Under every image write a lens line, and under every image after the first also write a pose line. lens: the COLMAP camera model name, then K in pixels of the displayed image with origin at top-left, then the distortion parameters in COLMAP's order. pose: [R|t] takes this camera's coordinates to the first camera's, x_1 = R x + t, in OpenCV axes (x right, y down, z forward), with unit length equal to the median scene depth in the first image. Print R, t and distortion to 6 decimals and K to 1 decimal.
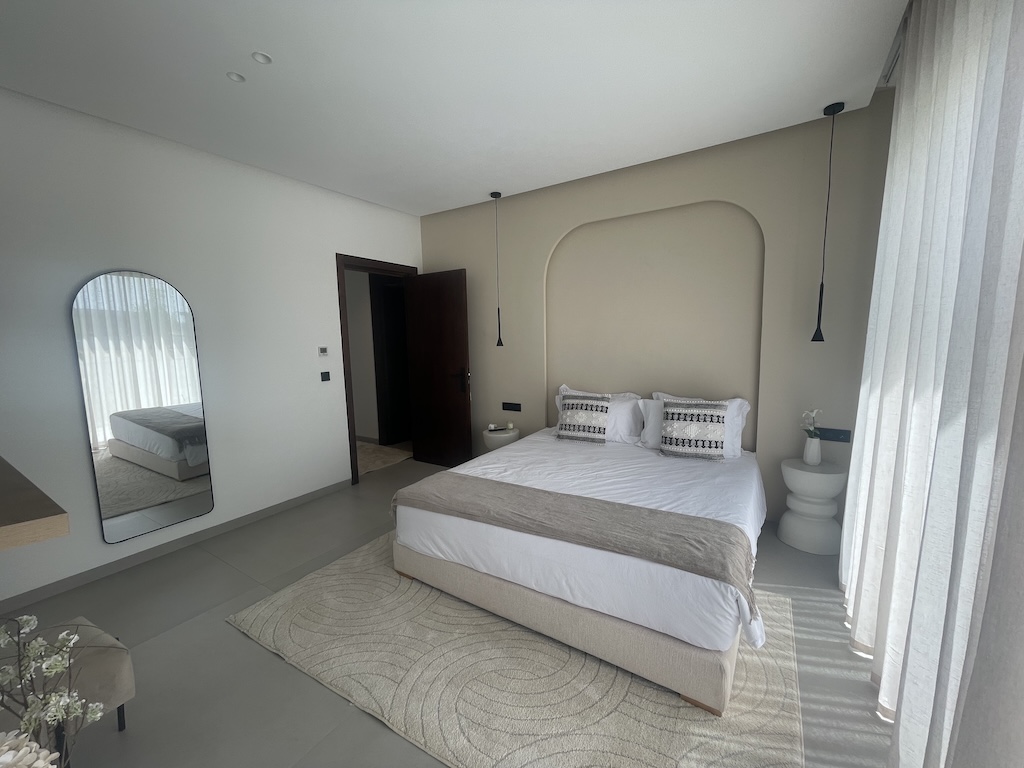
lens RADIAL K [[412.6, 0, 509.6], [0, 412.6, 391.2], [0, 0, 1]] dist [0.000858, -0.001092]
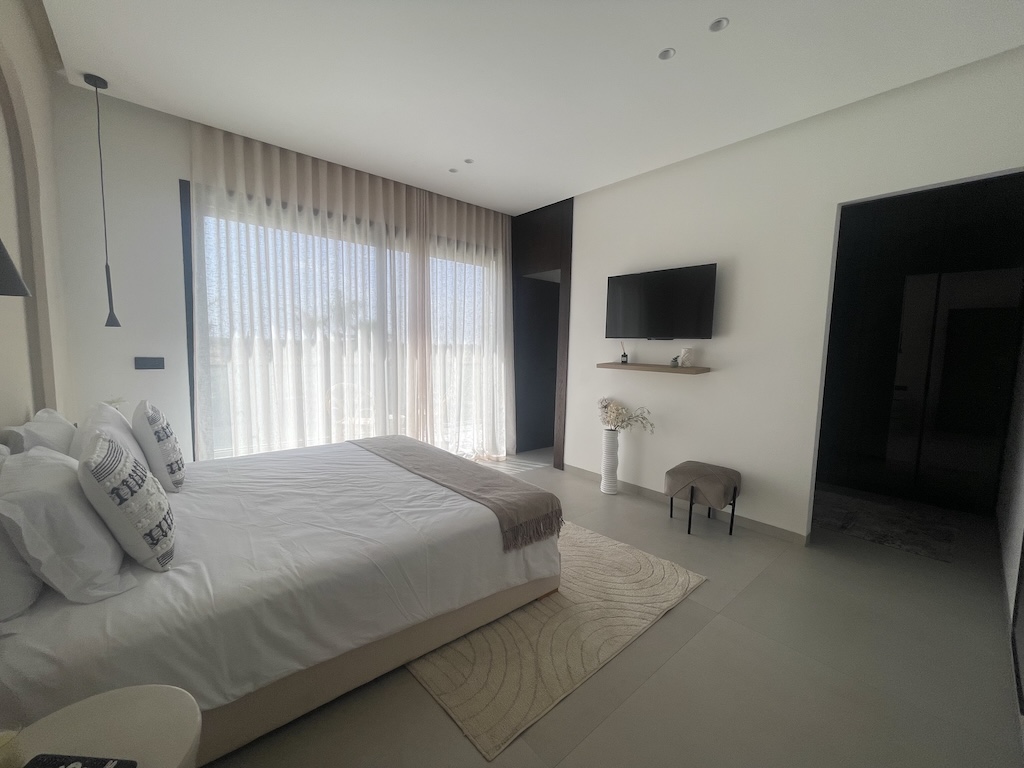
lens RADIAL K [[412.6, 0, 511.4], [0, 412.6, 386.4], [0, 0, 1]] dist [0.000858, -0.001092]
pose [[-0.963927, -0.018134, 0.265547, -0.348392], [0.035461, 0.980033, 0.195648, -0.127918], [-0.263793, 0.198007, -0.944037, 1.545646]]
